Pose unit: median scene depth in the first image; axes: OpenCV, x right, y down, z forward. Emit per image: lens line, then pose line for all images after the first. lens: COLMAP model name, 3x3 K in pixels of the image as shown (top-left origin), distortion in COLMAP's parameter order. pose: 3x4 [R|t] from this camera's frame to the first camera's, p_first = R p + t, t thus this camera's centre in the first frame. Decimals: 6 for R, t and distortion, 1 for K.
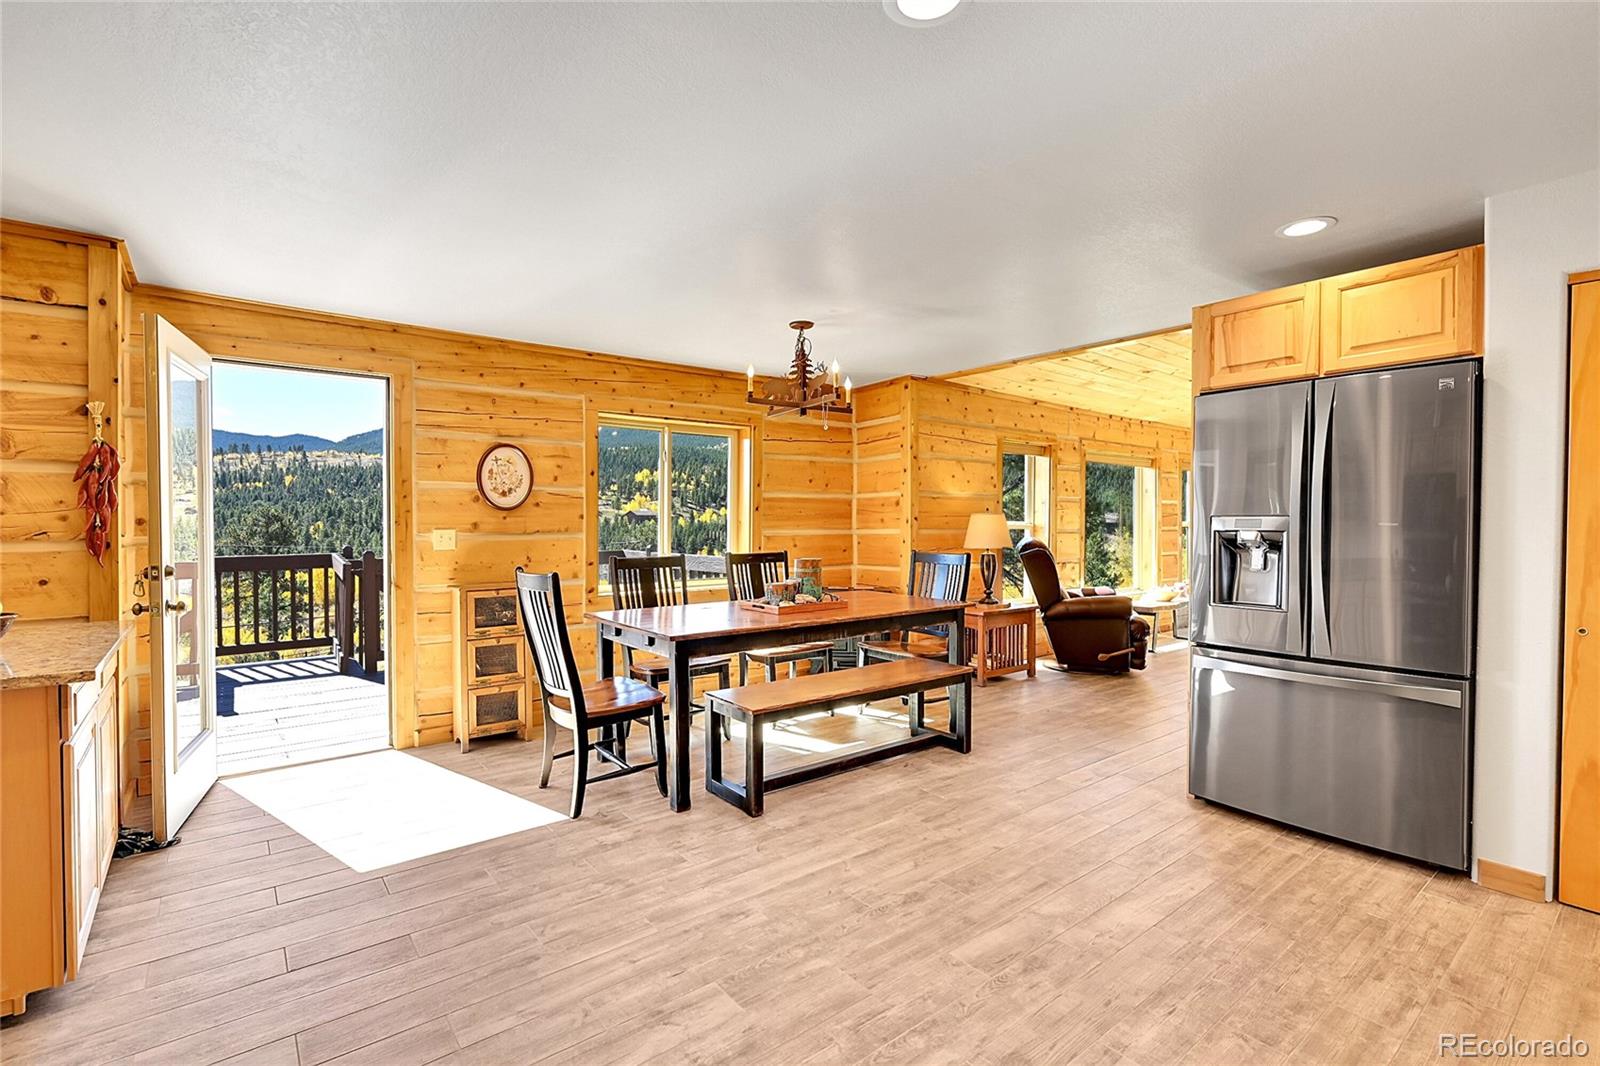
lens RADIAL K [[726.8, 0, 798.9], [0, 726.8, 536.2], [0, 0, 1]] dist [-0.003790, -0.000433]
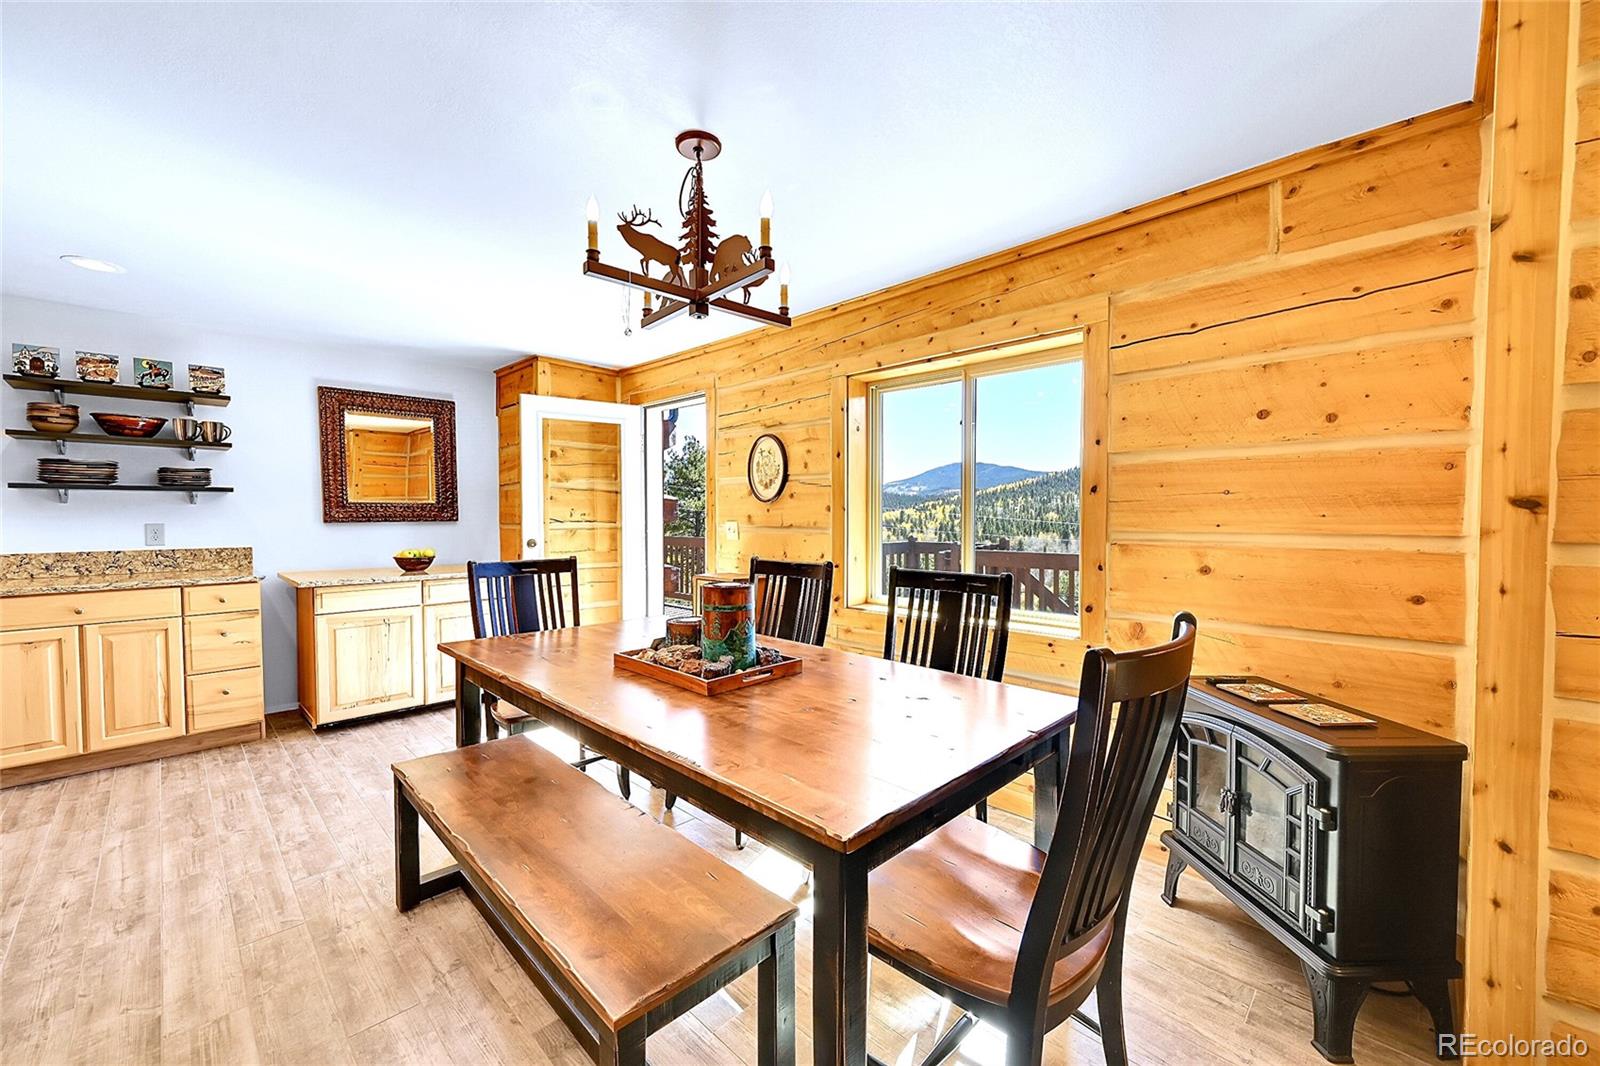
lens RADIAL K [[630.5, 0, 800.8], [0, 630.5, 534.6], [0, 0, 1]] dist [-0.001739, 0.000885]
pose [[0.127049, 0.031130, -0.991408, 0.457120], [-0.022278, 0.999345, 0.028524, -0.018667], [0.991646, 0.018463, 0.127659, 0.966948]]
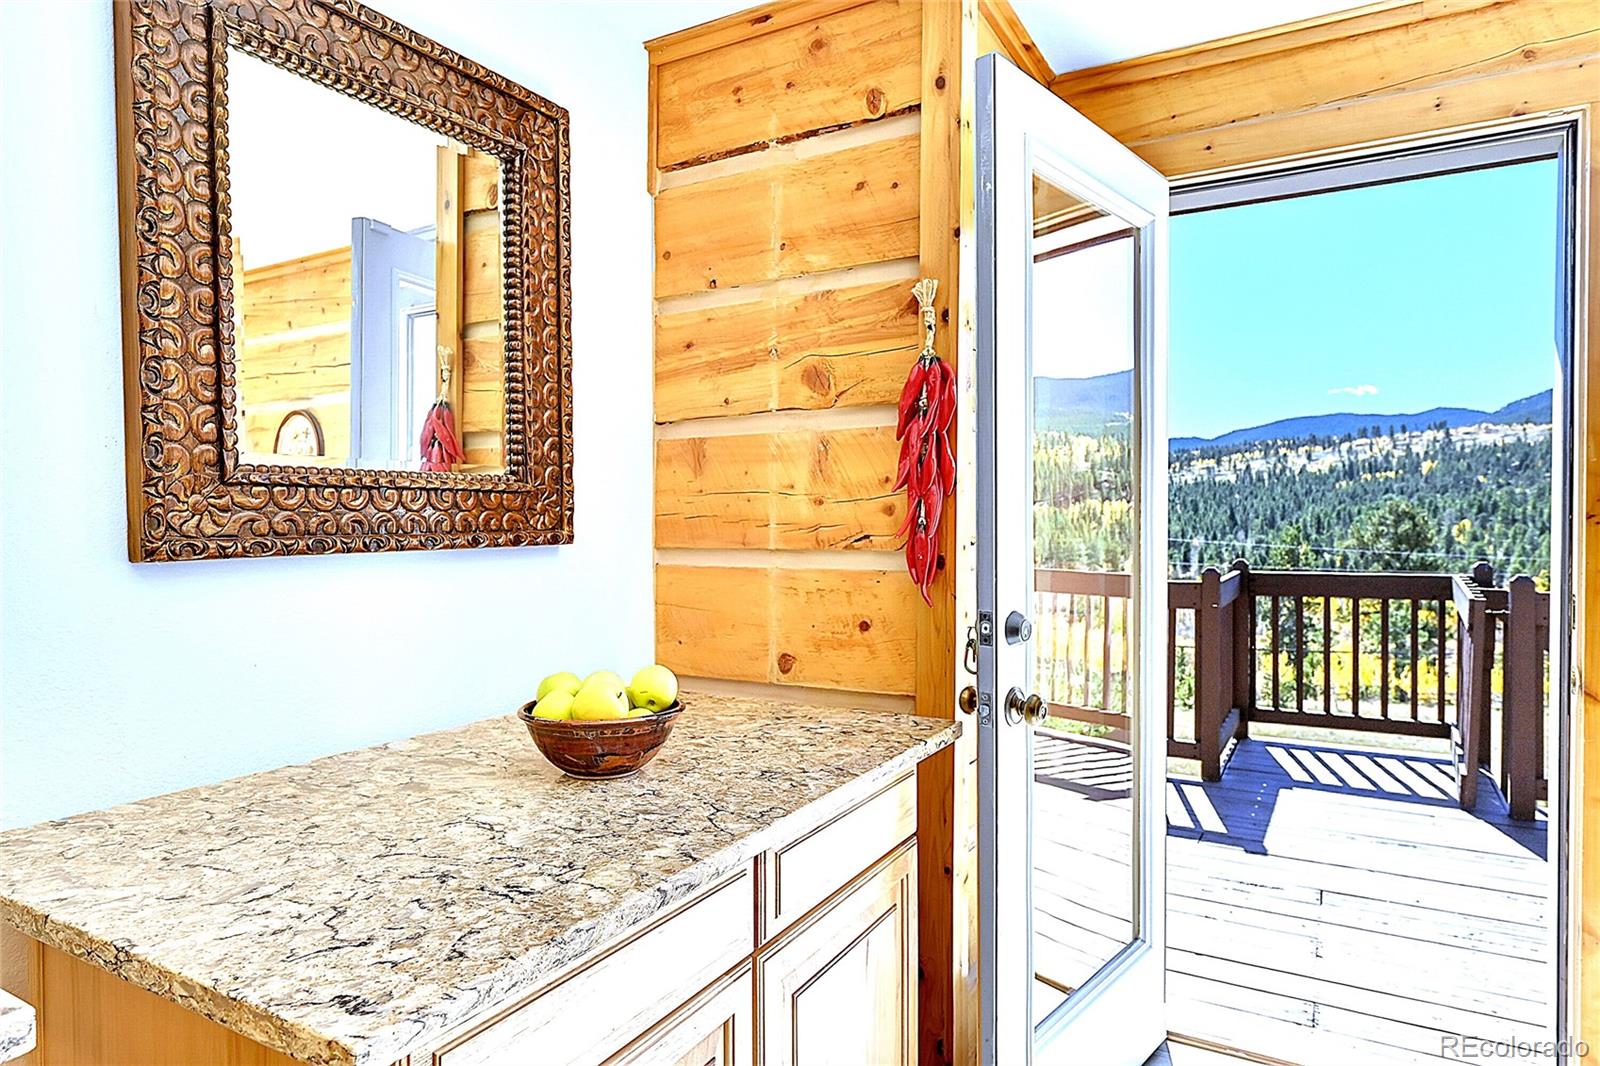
lens RADIAL K [[956.4, 0, 808.5], [0, 956.4, 532.0], [0, 0, 1]] dist [-0.000804, 0.000870]
pose [[0.375314, 0.008891, -0.926855, -0.246610], [-0.016045, 0.999866, 0.003095, -0.006277], [0.926759, 0.013710, 0.375407, 0.440867]]
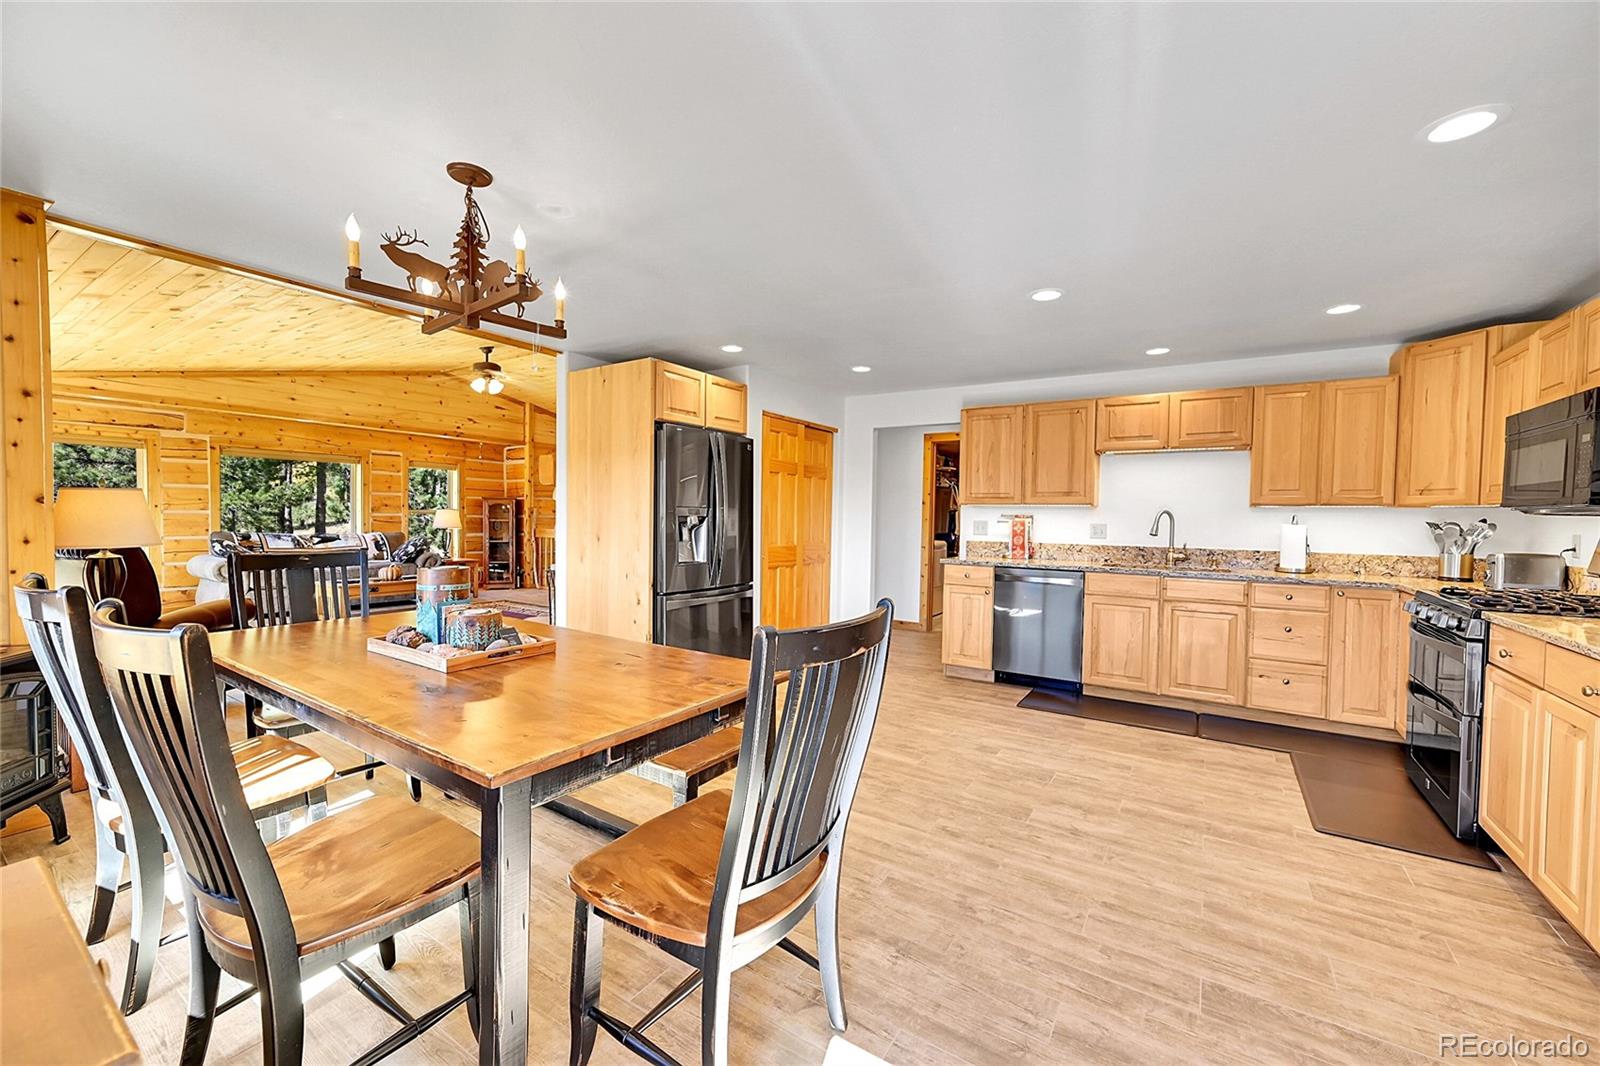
lens RADIAL K [[630.2, 0, 800.2], [0, 630.2, 534.6], [0, 0, 1]] dist [0.000463, -0.000015]
pose [[-0.319232, -0.033206, 0.947095, -0.551976], [0.005124, 0.999311, 0.036764, -0.012510], [-0.947663, 0.016589, -0.318842, 0.865088]]
